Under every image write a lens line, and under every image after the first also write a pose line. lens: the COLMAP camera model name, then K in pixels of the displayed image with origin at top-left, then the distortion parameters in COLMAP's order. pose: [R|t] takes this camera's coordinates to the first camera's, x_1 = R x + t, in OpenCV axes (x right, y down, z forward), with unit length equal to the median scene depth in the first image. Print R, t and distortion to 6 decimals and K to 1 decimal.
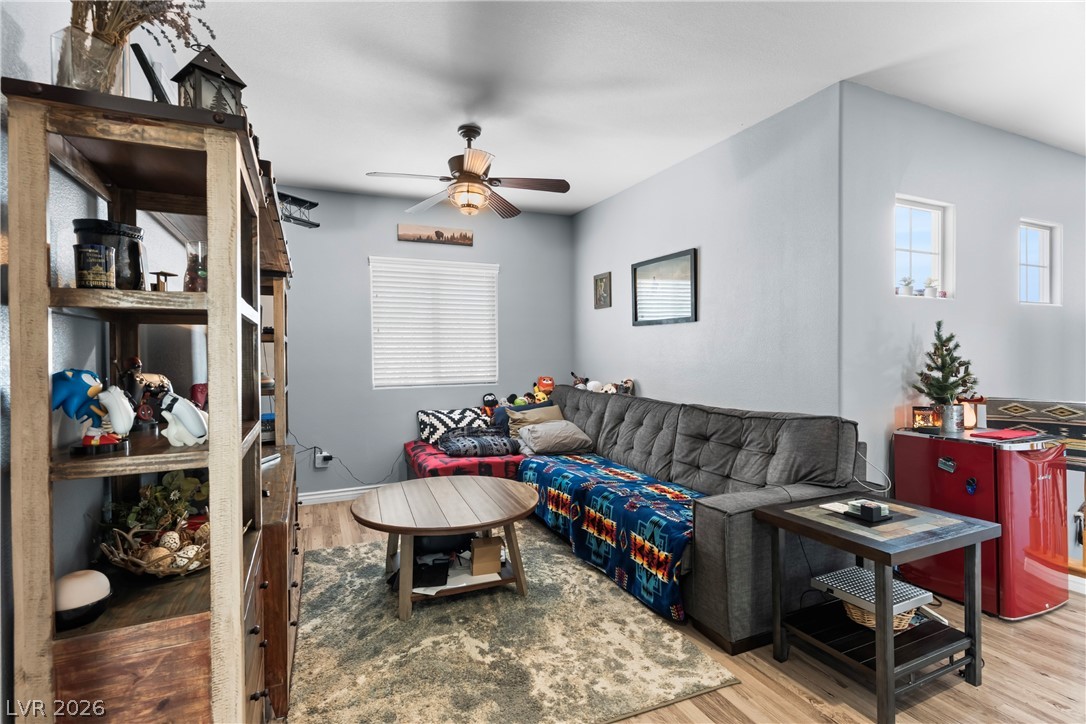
lens RADIAL K [[515.2, 0, 543.1], [0, 515.2, 359.8], [0, 0, 1]] dist [0.003603, -0.000758]
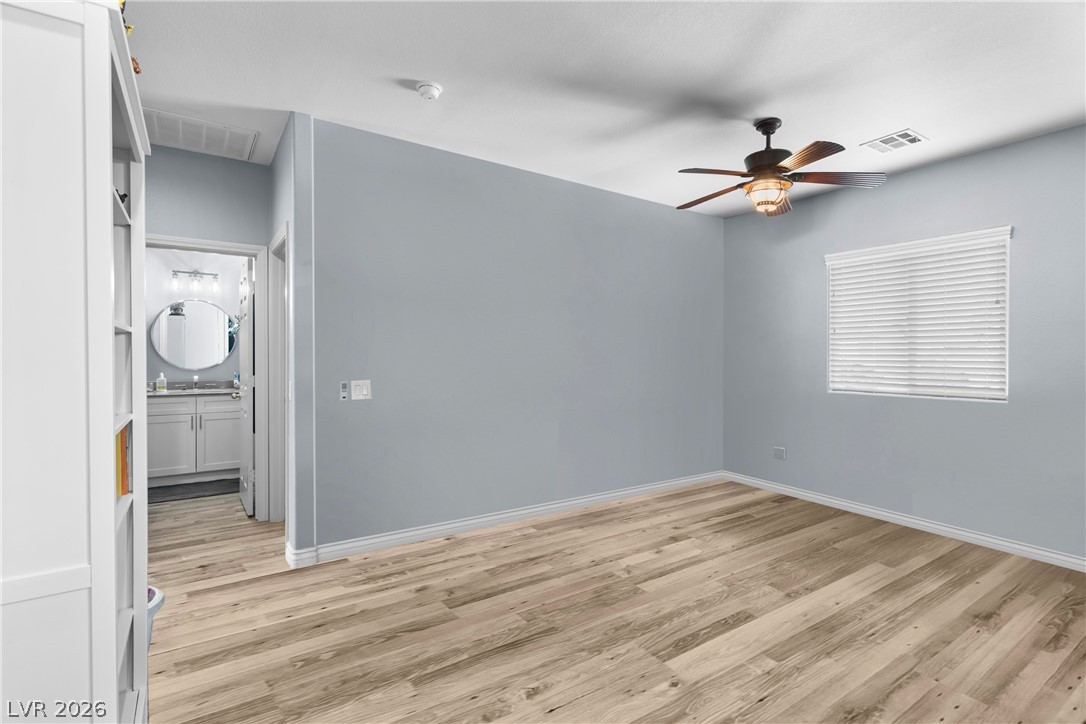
lens RADIAL K [[515.2, 0, 541.3], [0, 515.2, 356.6], [0, 0, 1]] dist [0.003603, -0.000758]
pose [[0.158484, 0.013033, -0.987275, 0.563254], [-0.018299, 0.999780, 0.010261, -0.009895], [0.987192, 0.016440, 0.158688, 0.330064]]
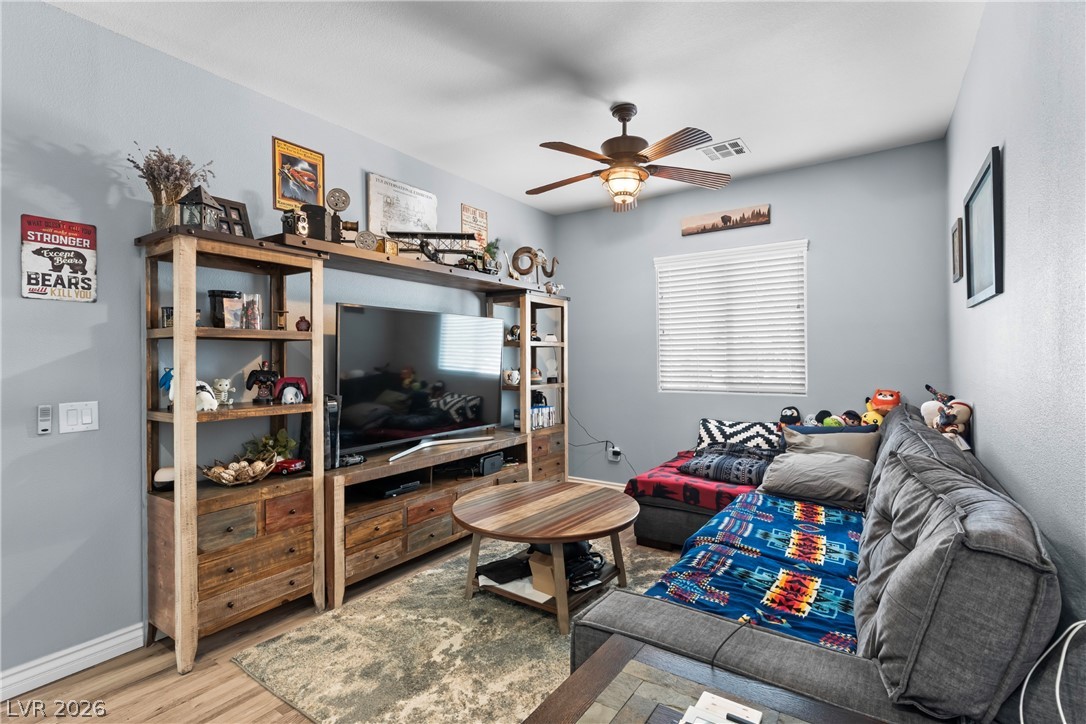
lens RADIAL K [[515.2, 0, 544.7], [0, 515.2, 357.7], [0, 0, 1]] dist [0.003603, -0.000758]
pose [[0.517125, 0.003710, -0.855902, 0.423322], [-0.006913, 0.999976, 0.000158, -0.007485], [0.855882, 0.005835, 0.517139, 0.314543]]
